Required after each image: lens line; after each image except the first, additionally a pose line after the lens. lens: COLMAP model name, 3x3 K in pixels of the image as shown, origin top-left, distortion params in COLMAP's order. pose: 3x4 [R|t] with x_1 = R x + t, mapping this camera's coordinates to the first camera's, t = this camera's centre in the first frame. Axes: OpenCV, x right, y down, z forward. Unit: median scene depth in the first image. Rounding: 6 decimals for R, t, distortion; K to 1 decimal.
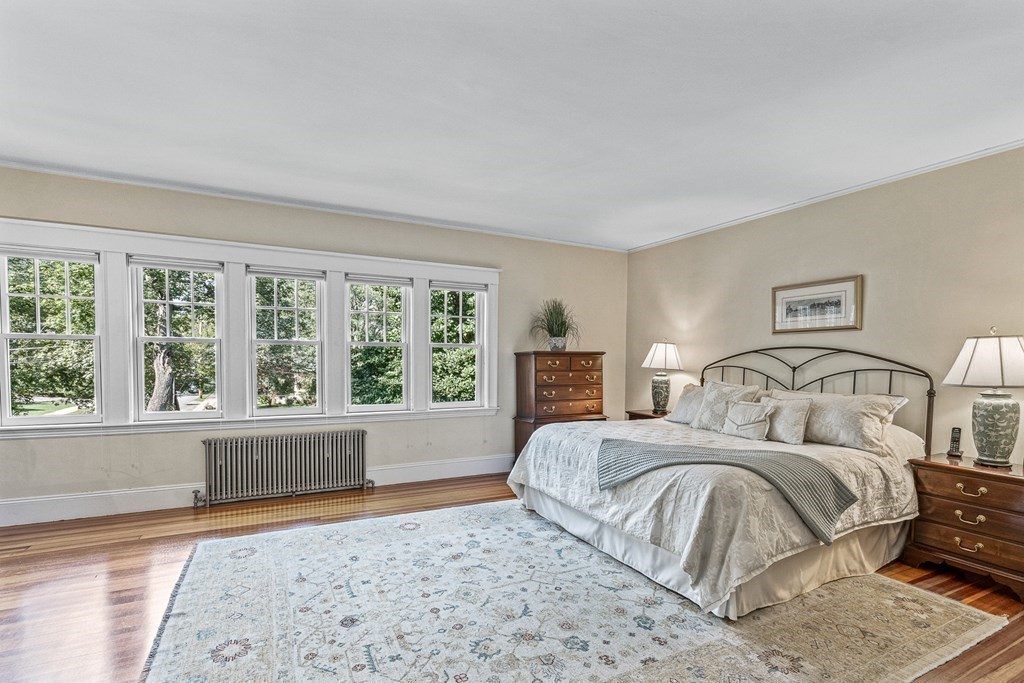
lens RADIAL K [[475.5, 0, 508.1], [0, 475.5, 374.4], [0, 0, 1]] dist [-0.001925, 0.000397]
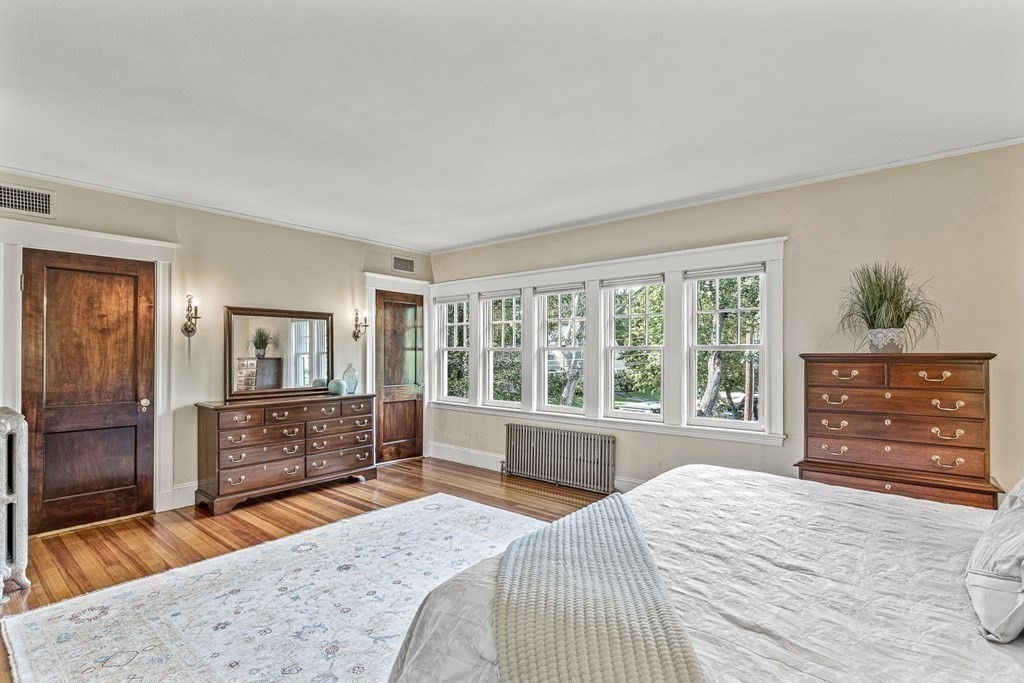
lens RADIAL K [[475.5, 0, 530.0], [0, 475.5, 350.5], [0, 0, 1]] dist [-0.001925, 0.000397]
pose [[0.414933, -0.015009, -0.909728, 0.507678], [-0.031326, 0.999035, -0.030770, -0.023831], [0.909312, 0.041266, 0.414063, 0.424787]]
